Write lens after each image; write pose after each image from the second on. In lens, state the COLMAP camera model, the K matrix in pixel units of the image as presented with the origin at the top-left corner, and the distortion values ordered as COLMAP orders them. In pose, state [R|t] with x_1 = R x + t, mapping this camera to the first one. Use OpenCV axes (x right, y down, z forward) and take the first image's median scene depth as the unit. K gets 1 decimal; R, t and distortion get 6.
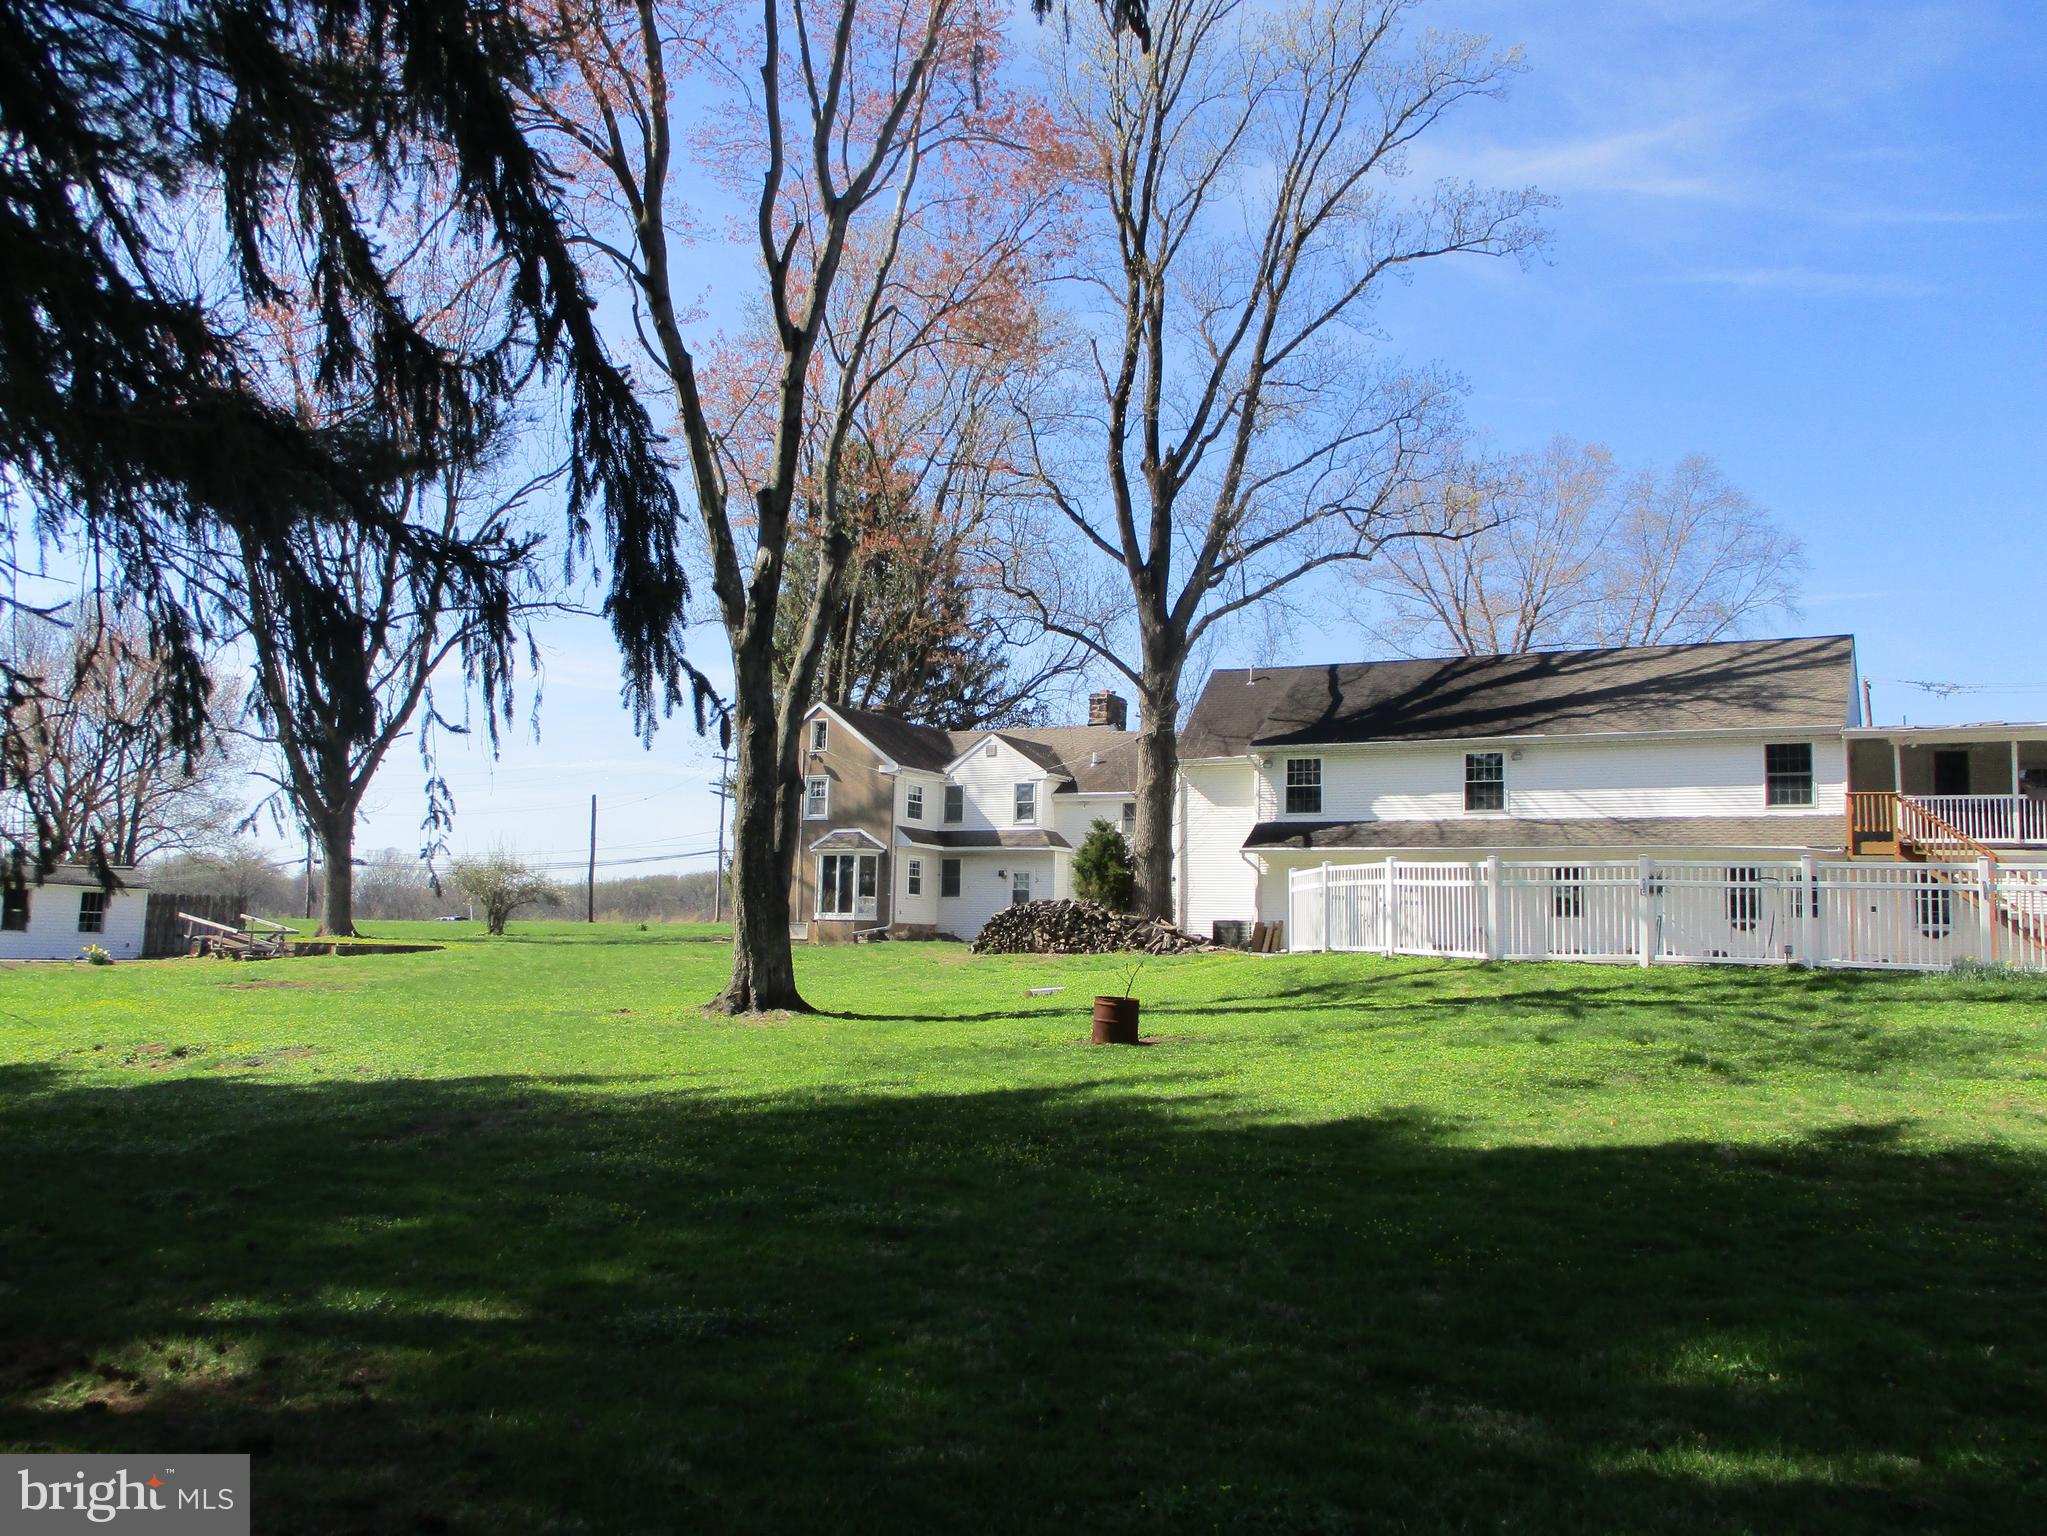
lens RADIAL K [[1710.7, 0, 1025.3], [0, 1710.7, 745.7], [0, 0, 1]] dist [-0.026770, 0.020827]
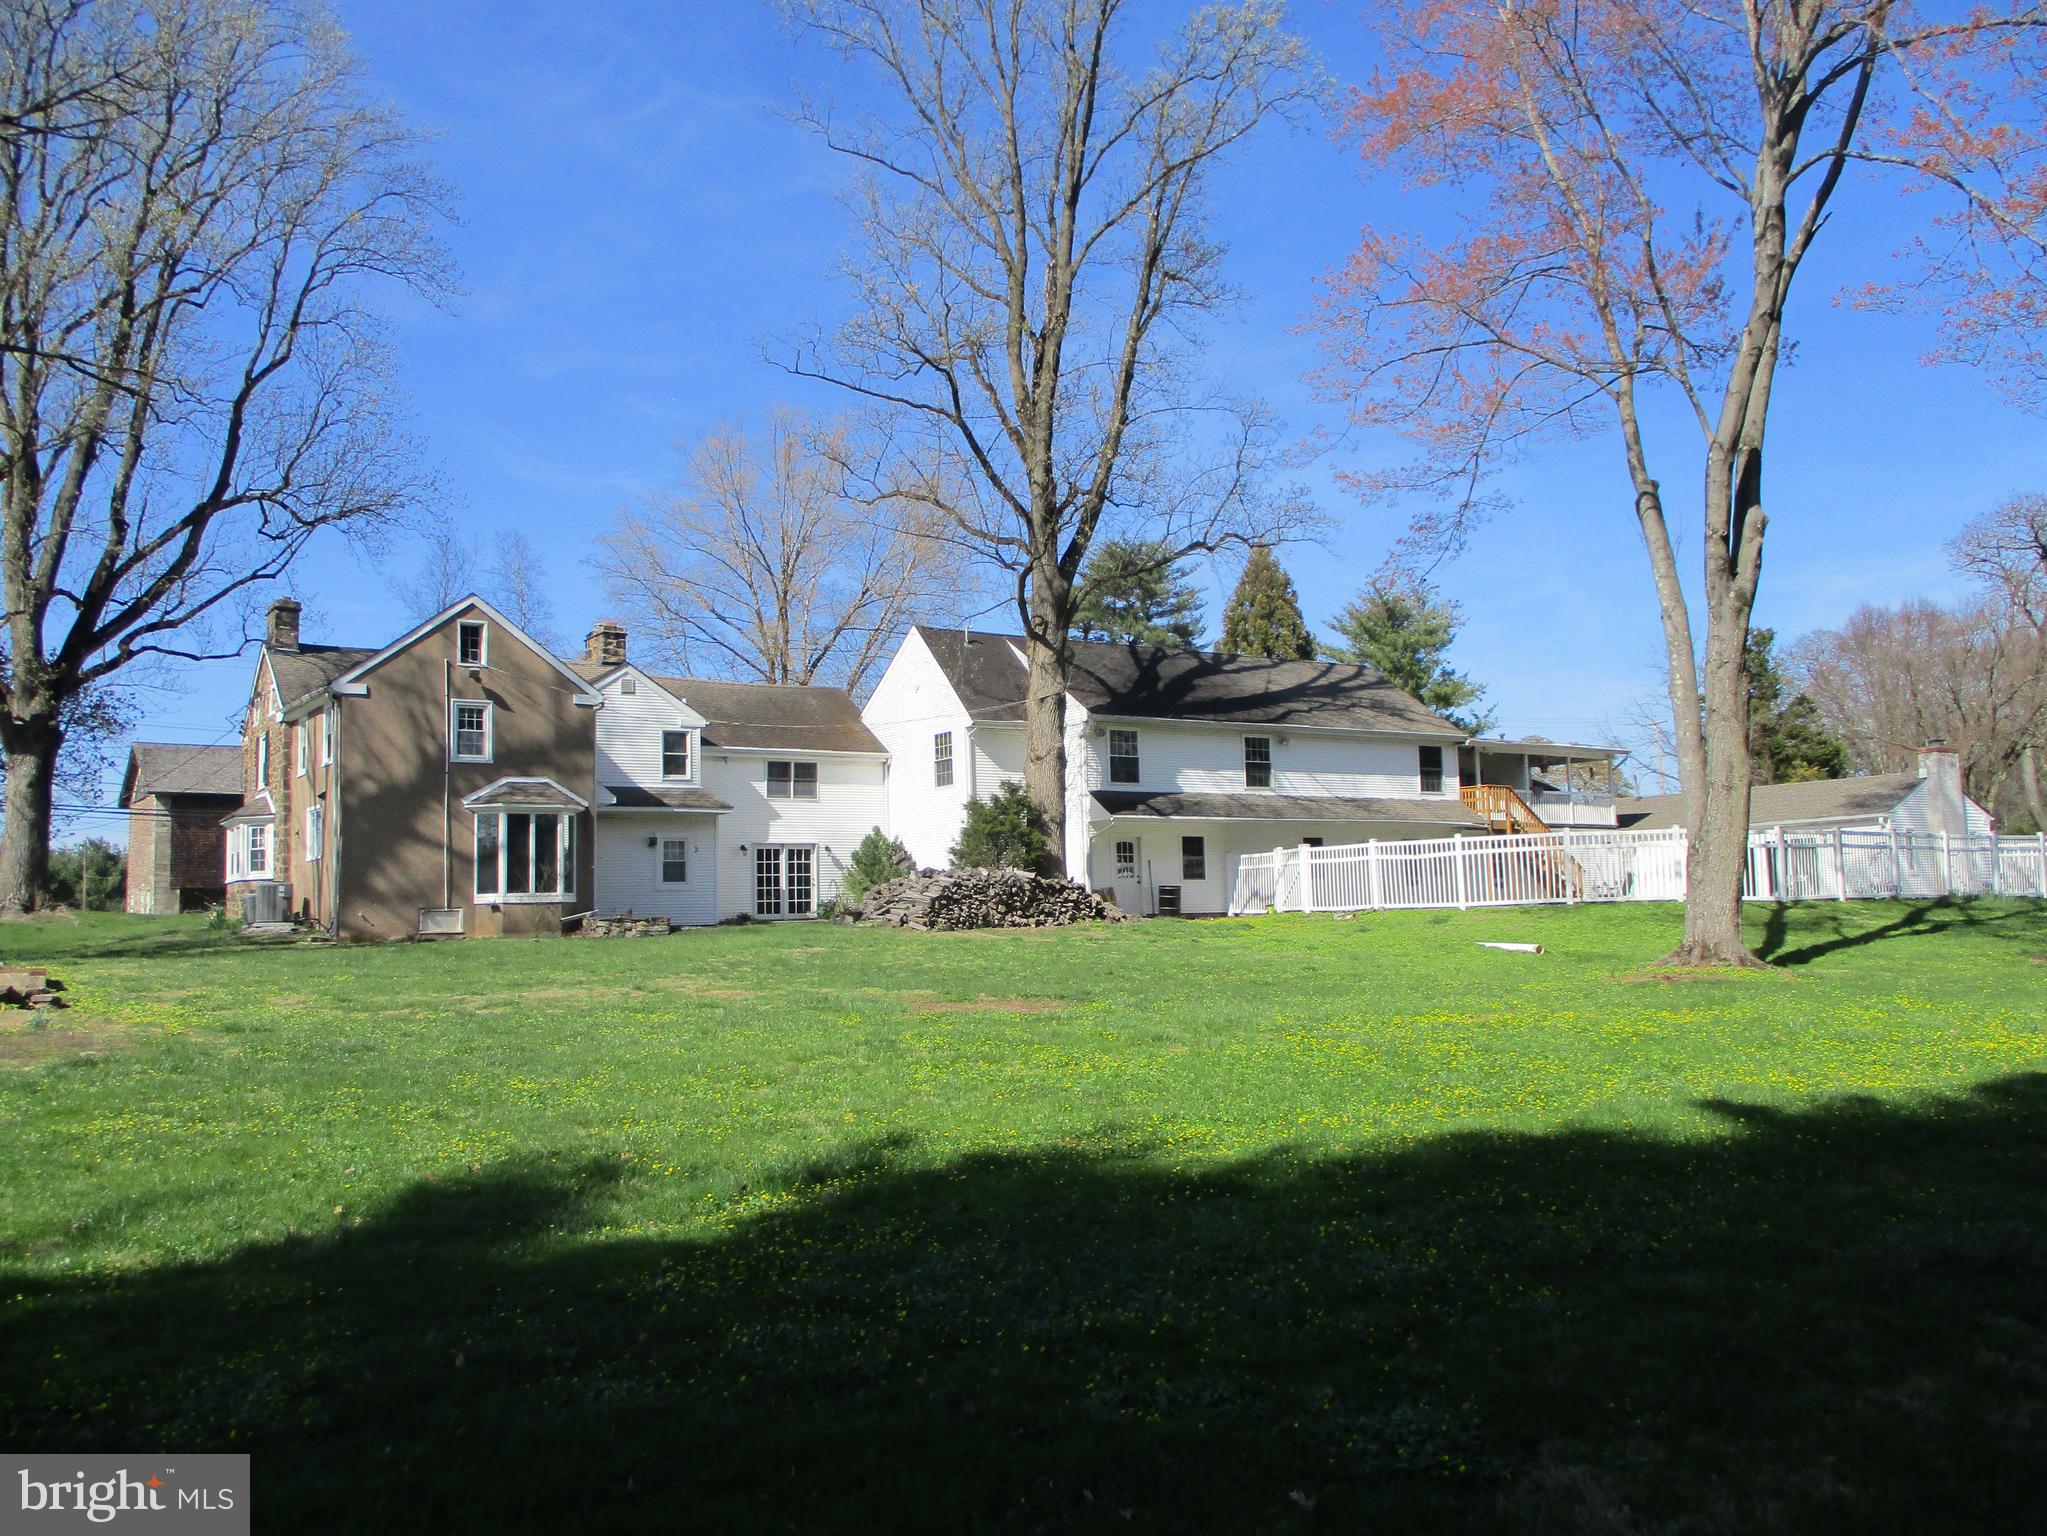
lens RADIAL K [[1710.7, 0, 1029.9], [0, 1710.7, 774.4], [0, 0, 1]] dist [-0.026770, 0.020827]
pose [[0.465909, 0.043465, 0.883764, -0.801403], [-0.062835, 0.997896, -0.015952, 0.056371], [-0.882598, -0.048099, 0.467661, 0.588412]]
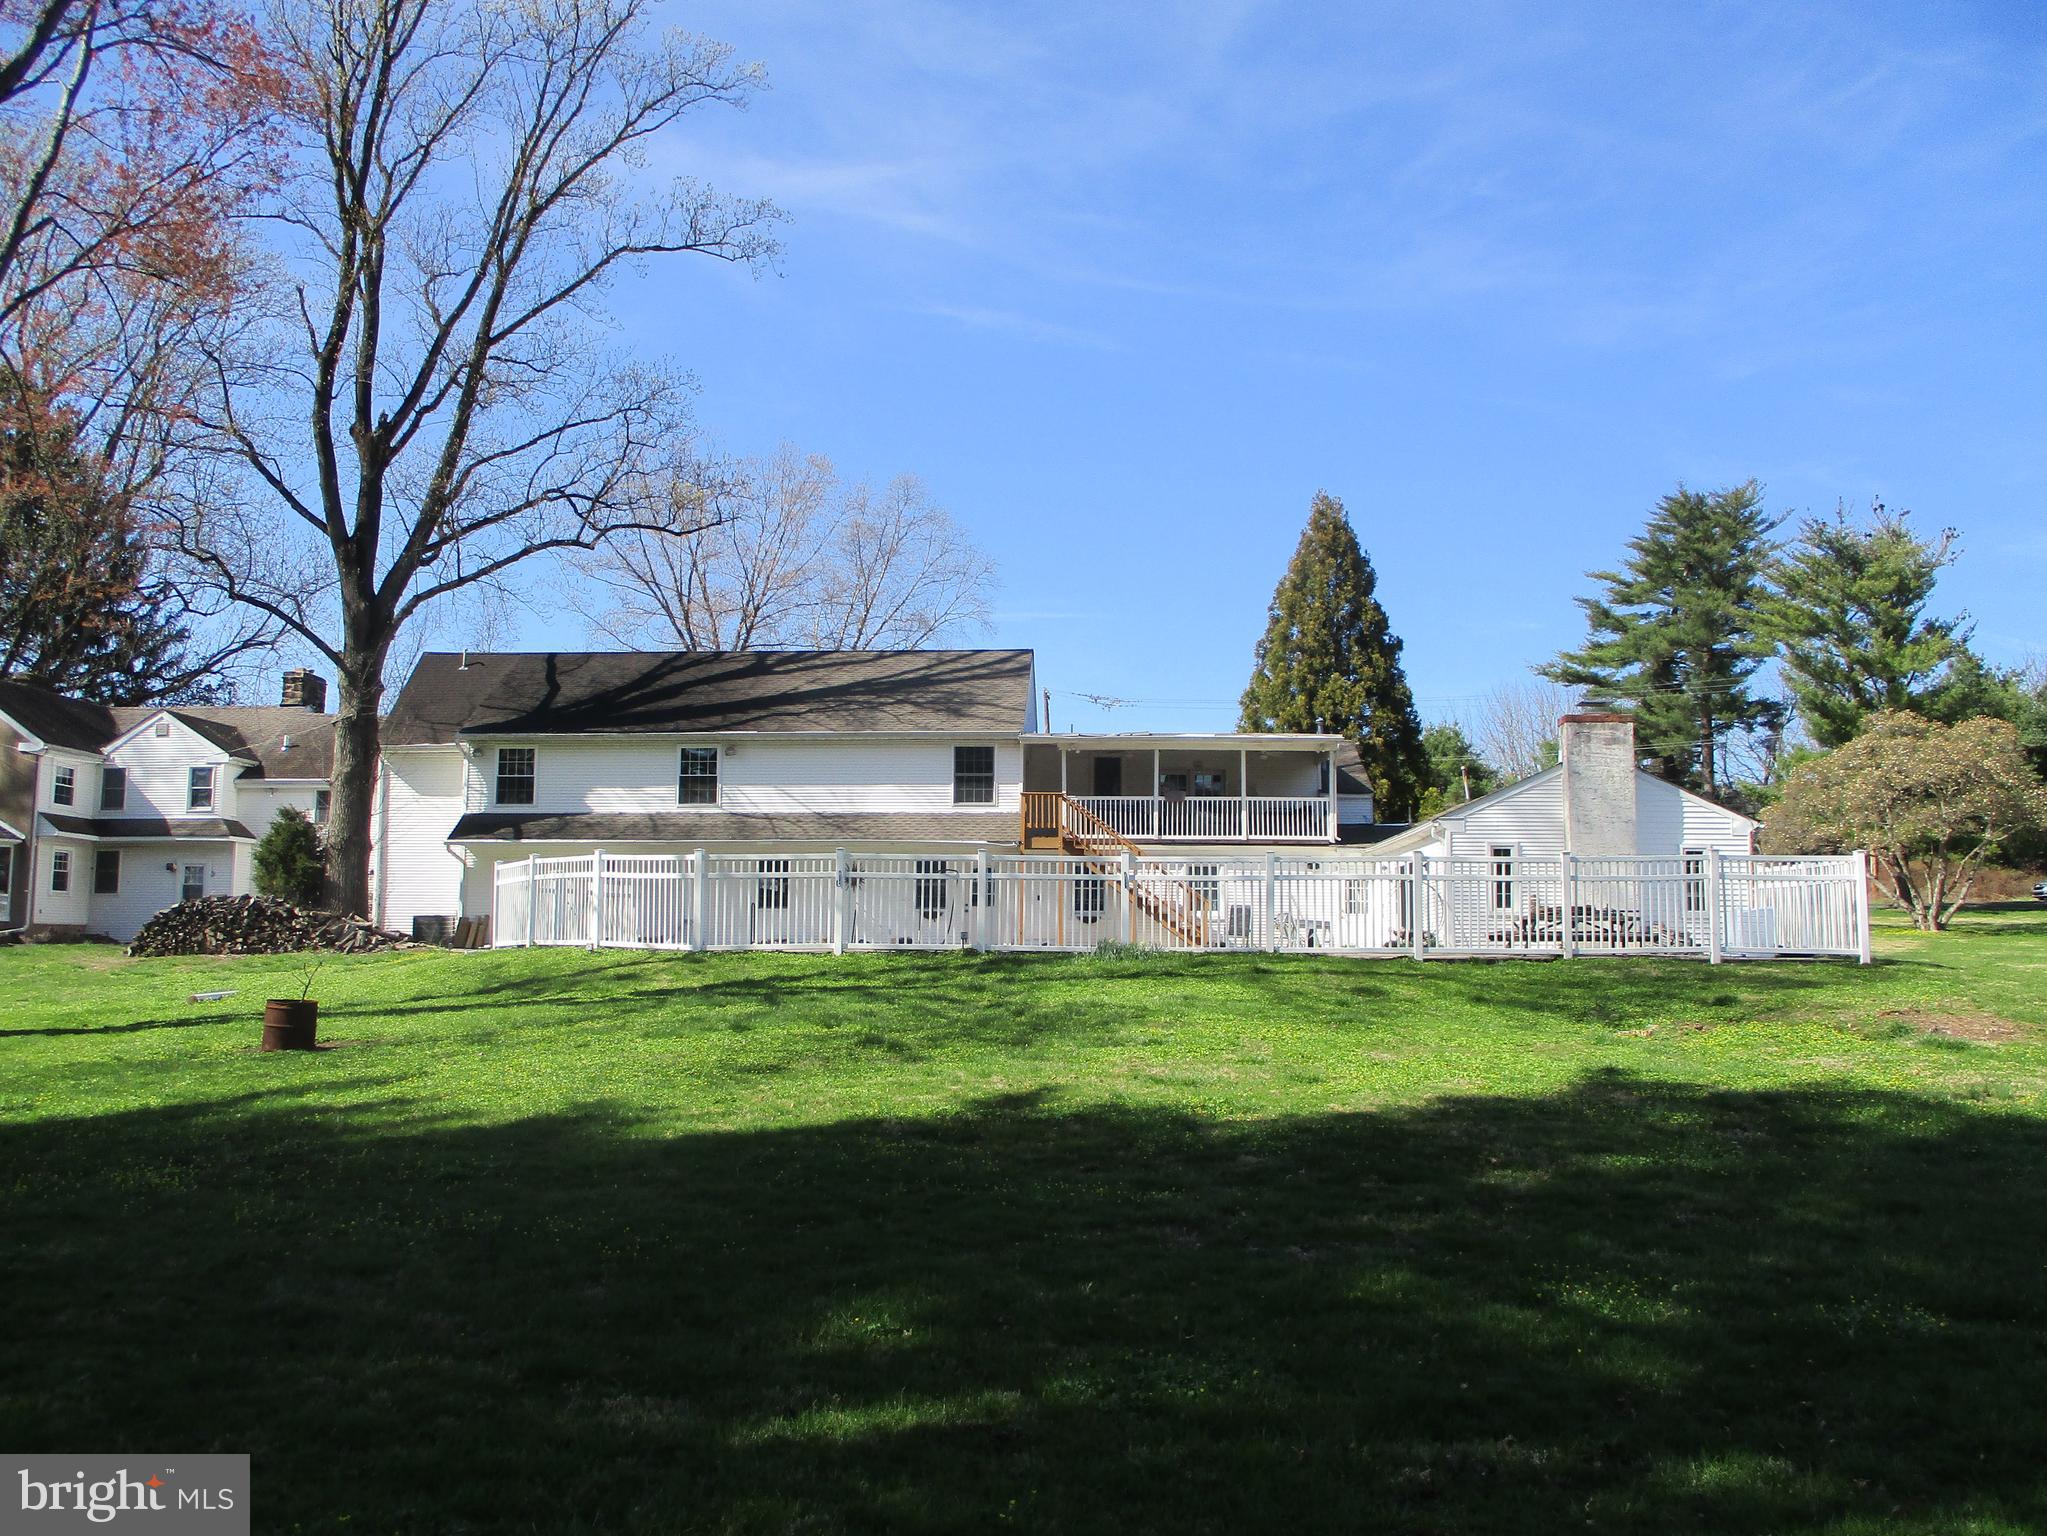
lens RADIAL K [[1710.7, 0, 1025.5], [0, 1710.7, 742.0], [0, 0, 1]] dist [-0.026770, 0.020827]
pose [[0.902354, 0.028401, 0.430058, 0.006659], [-0.029289, 0.999561, -0.004558, 0.000021], [-0.429999, -0.008483, 0.902790, -0.000943]]
